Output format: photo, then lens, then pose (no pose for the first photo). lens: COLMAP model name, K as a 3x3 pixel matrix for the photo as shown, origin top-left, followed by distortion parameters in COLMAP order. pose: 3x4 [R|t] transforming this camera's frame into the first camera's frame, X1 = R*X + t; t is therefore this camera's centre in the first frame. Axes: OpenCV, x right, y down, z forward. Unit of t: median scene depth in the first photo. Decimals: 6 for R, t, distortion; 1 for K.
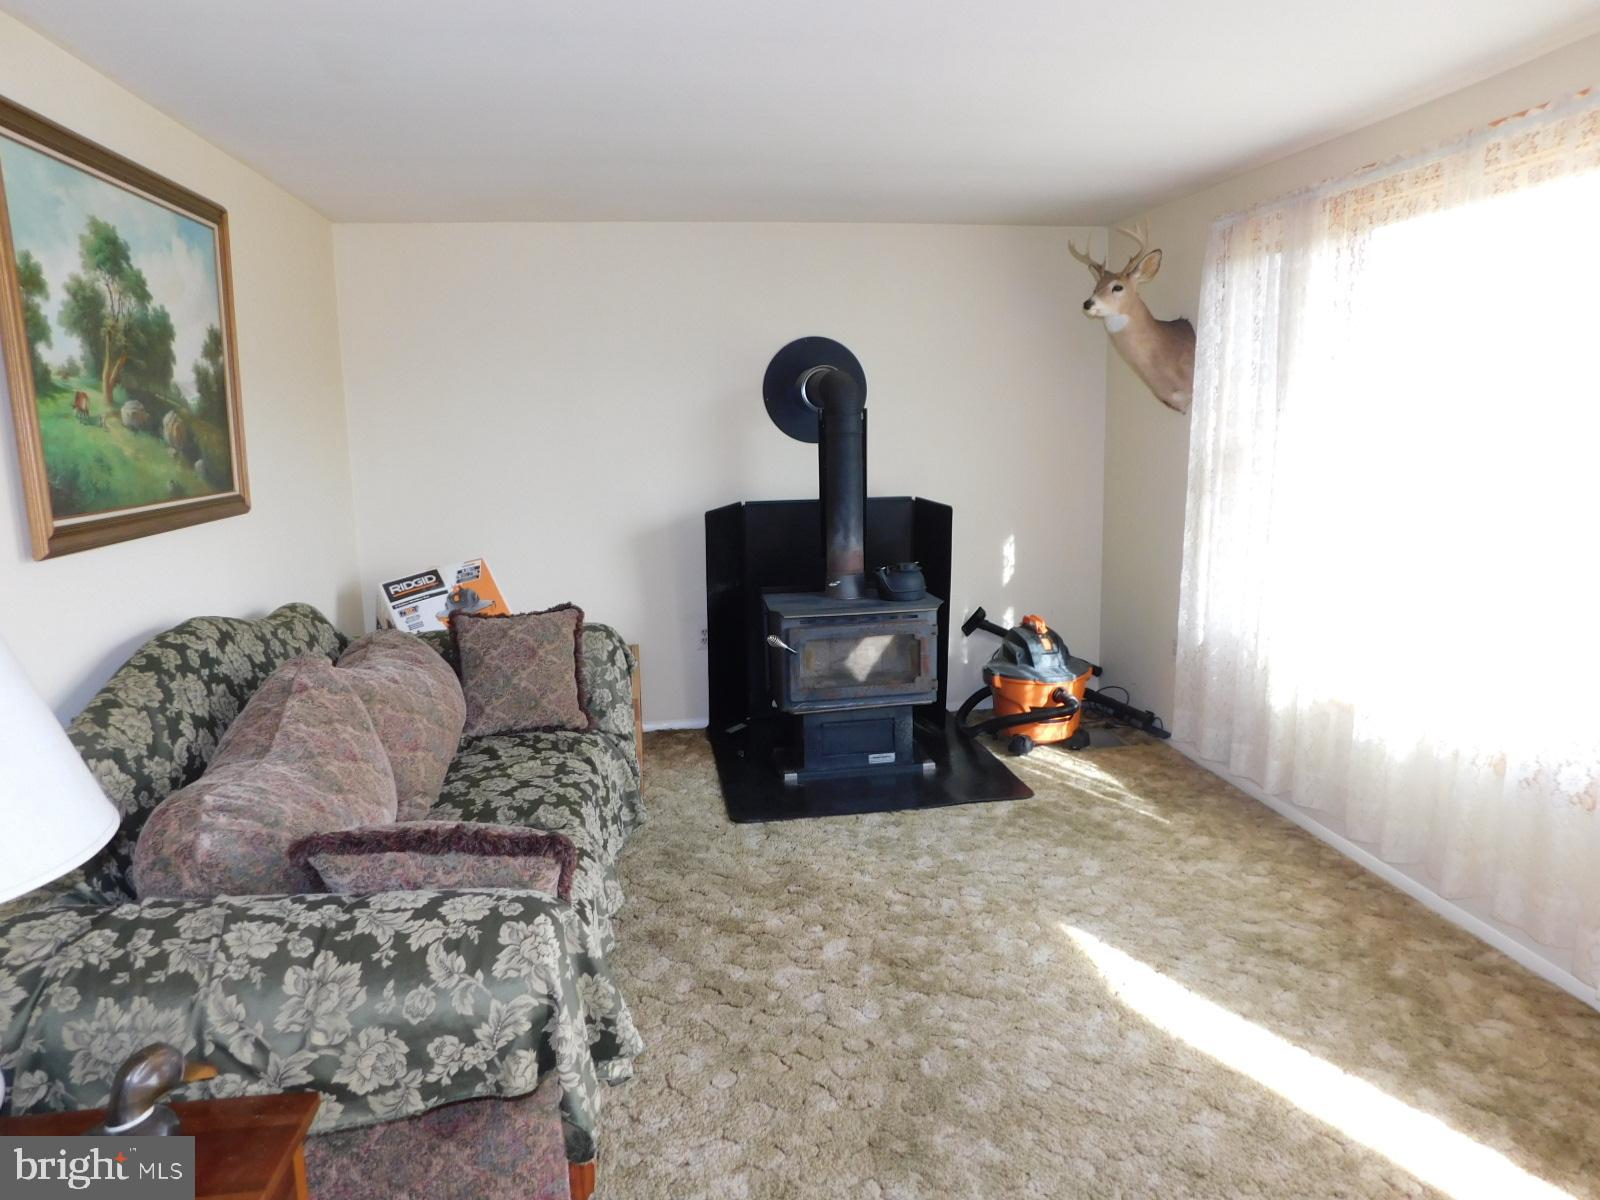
lens RADIAL K [[1057.4, 0, 802.0], [0, 1057.4, 597.4], [0, 0, 1]] dist [-0.070976, 0.058999]
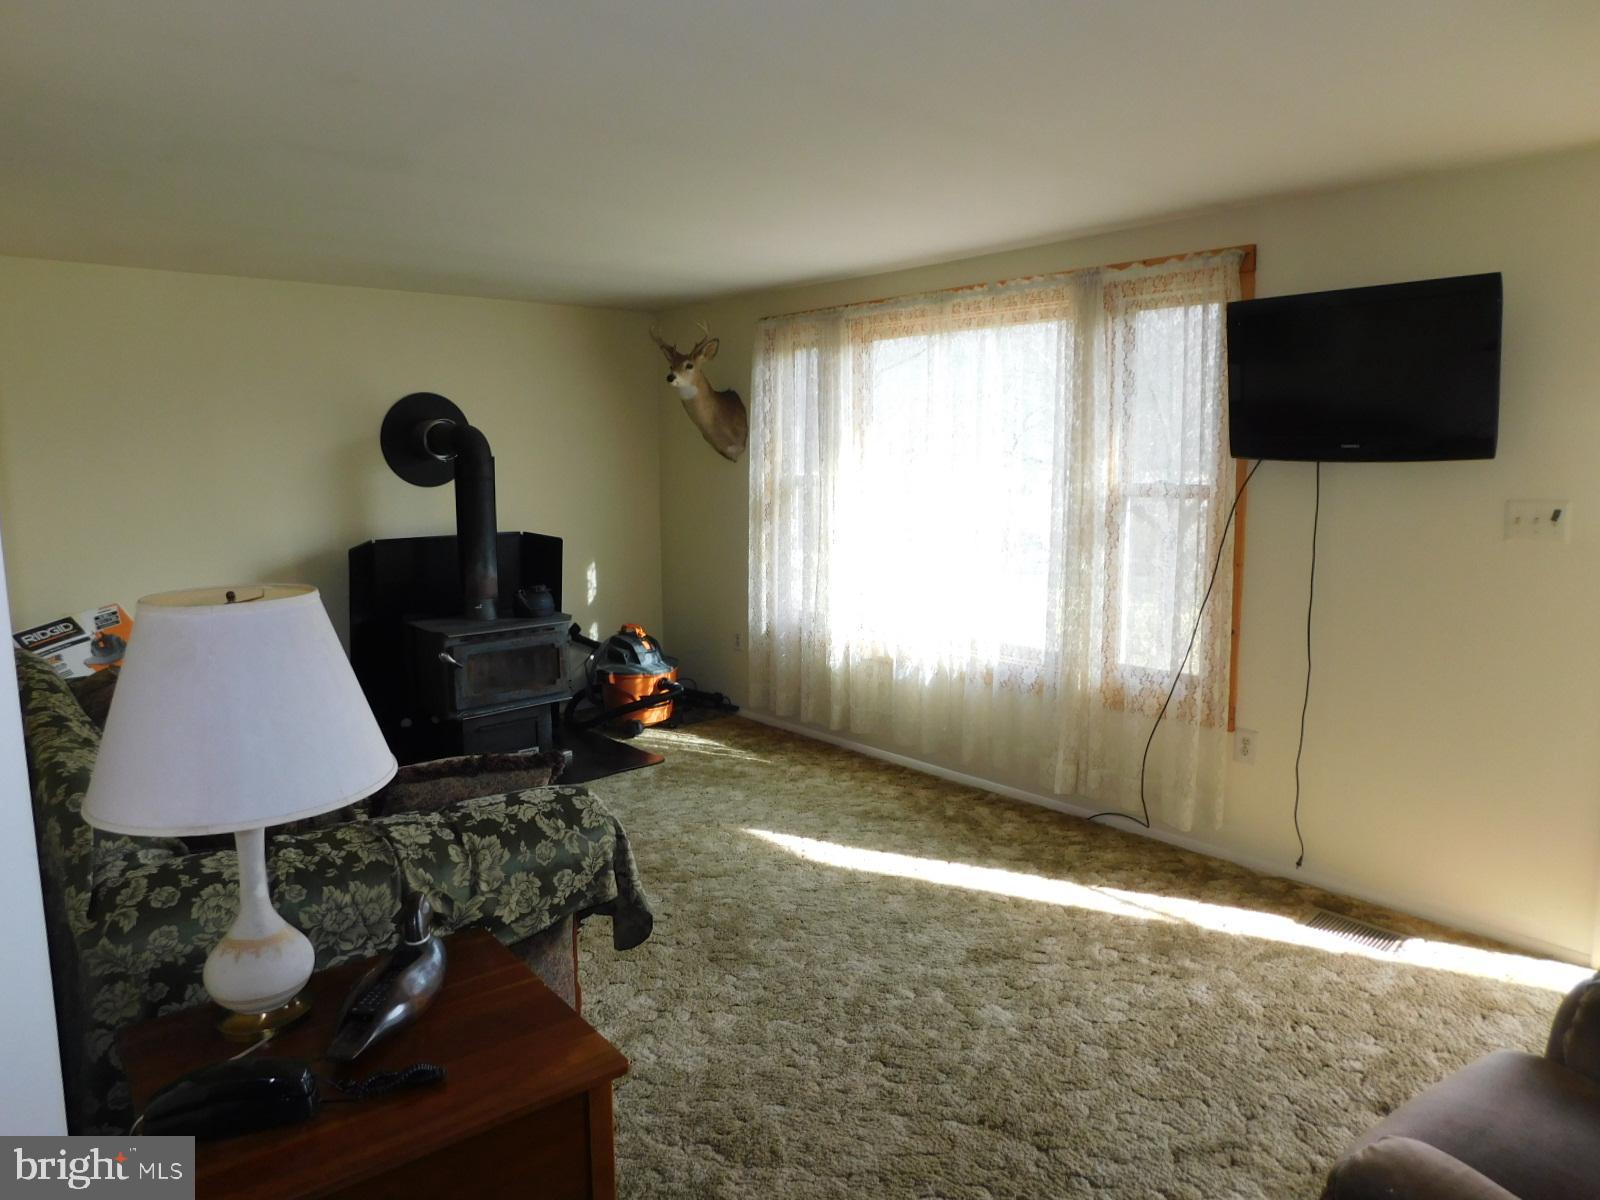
lens RADIAL K [[1057.4, 0, 800.7], [0, 1057.4, 603.8], [0, 0, 1]] dist [-0.070976, 0.058999]
pose [[0.845517, -0.060575, 0.530501, -0.349169], [0.081129, 0.996583, -0.015510, 0.037758], [-0.527749, 0.056153, 0.847542, -0.203080]]
